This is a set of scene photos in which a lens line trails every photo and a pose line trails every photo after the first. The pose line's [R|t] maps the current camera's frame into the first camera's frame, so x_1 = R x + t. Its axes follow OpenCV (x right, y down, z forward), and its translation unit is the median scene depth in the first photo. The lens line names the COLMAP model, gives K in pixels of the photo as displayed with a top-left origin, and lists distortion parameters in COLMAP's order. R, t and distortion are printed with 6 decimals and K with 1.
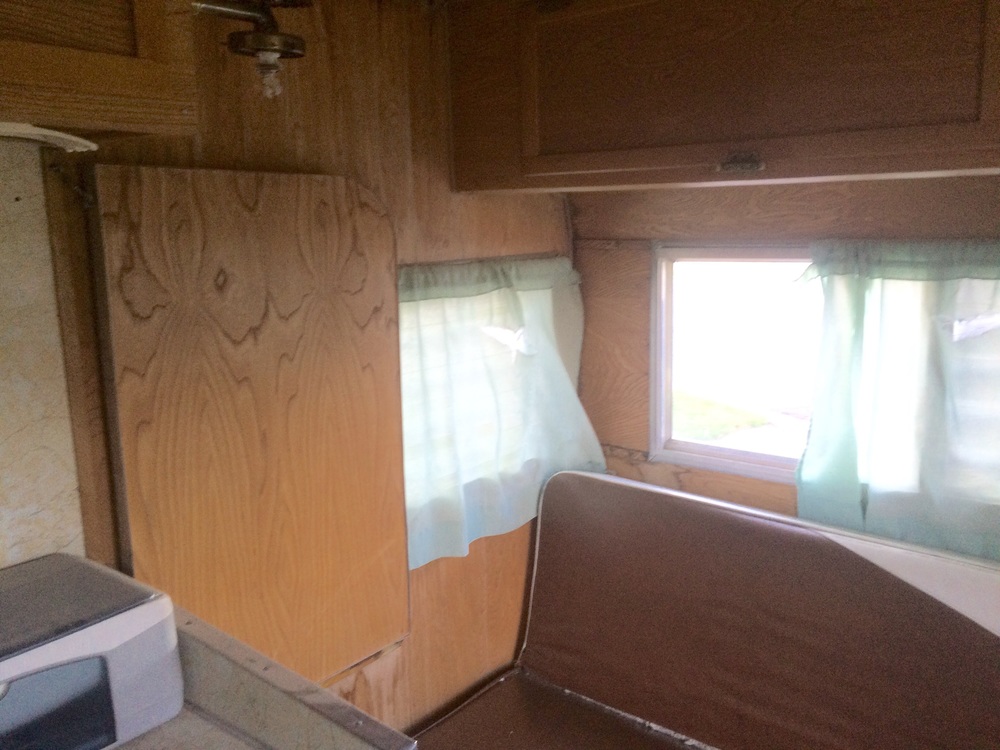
lens RADIAL K [[848.7, 0, 500.0], [0, 848.7, 375.0], [0, 0, 1]] dist [0.089830, -0.133629]
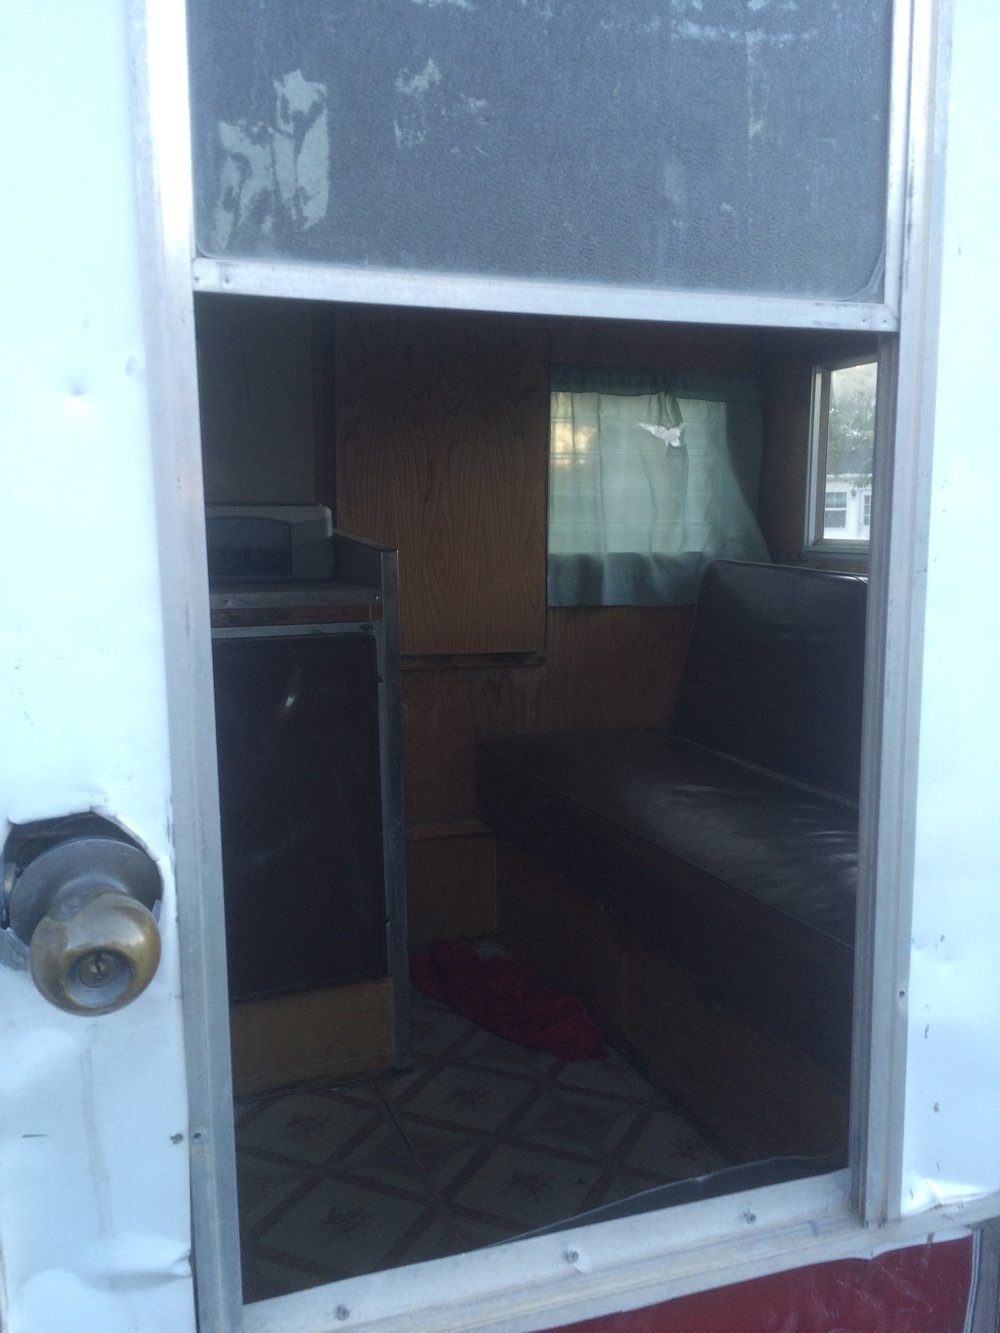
lens RADIAL K [[1131.3, 0, 500.0], [0, 1131.3, 666.5], [0, 0, 1]] dist [0.089830, -0.133629]
pose [[0.849561, 0.085638, -0.520493, 0.711079], [-0.113917, 0.993235, -0.022518, 0.361306], [0.515043, 0.078423, 0.853569, -0.489814]]
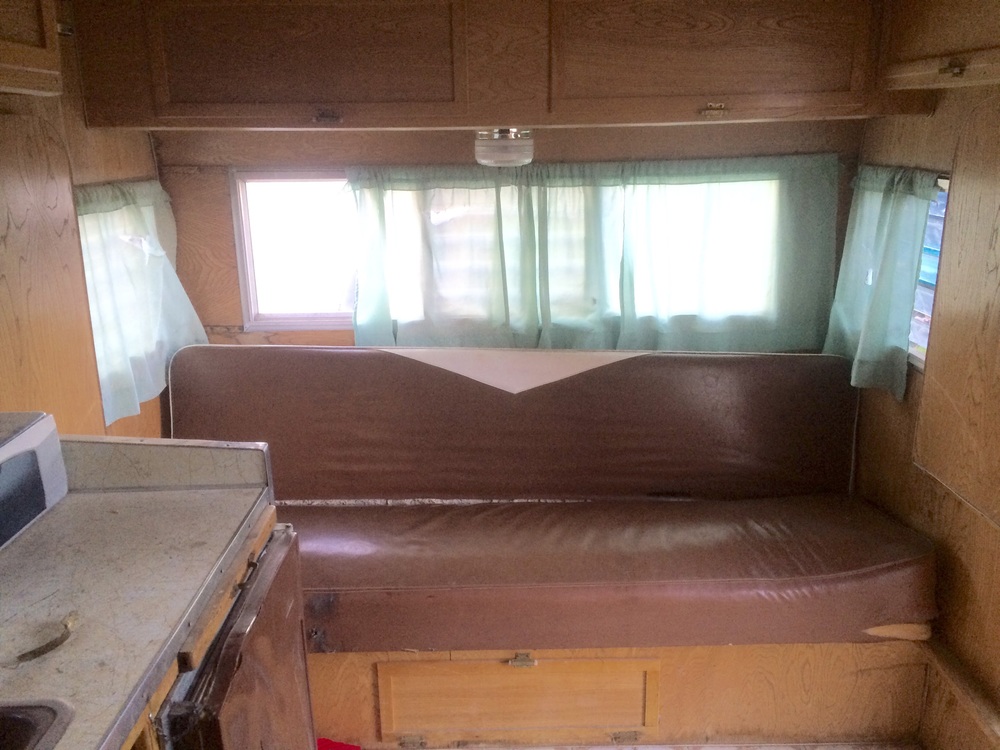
lens RADIAL K [[848.7, 0, 500.0], [0, 848.7, 375.0], [0, 0, 1]] dist [0.089830, -0.133629]
pose [[0.775302, -0.158831, 0.611294, -0.409667], [0.110996, 0.987064, 0.115691, 0.064815], [-0.621761, -0.021845, 0.782902, -0.374571]]
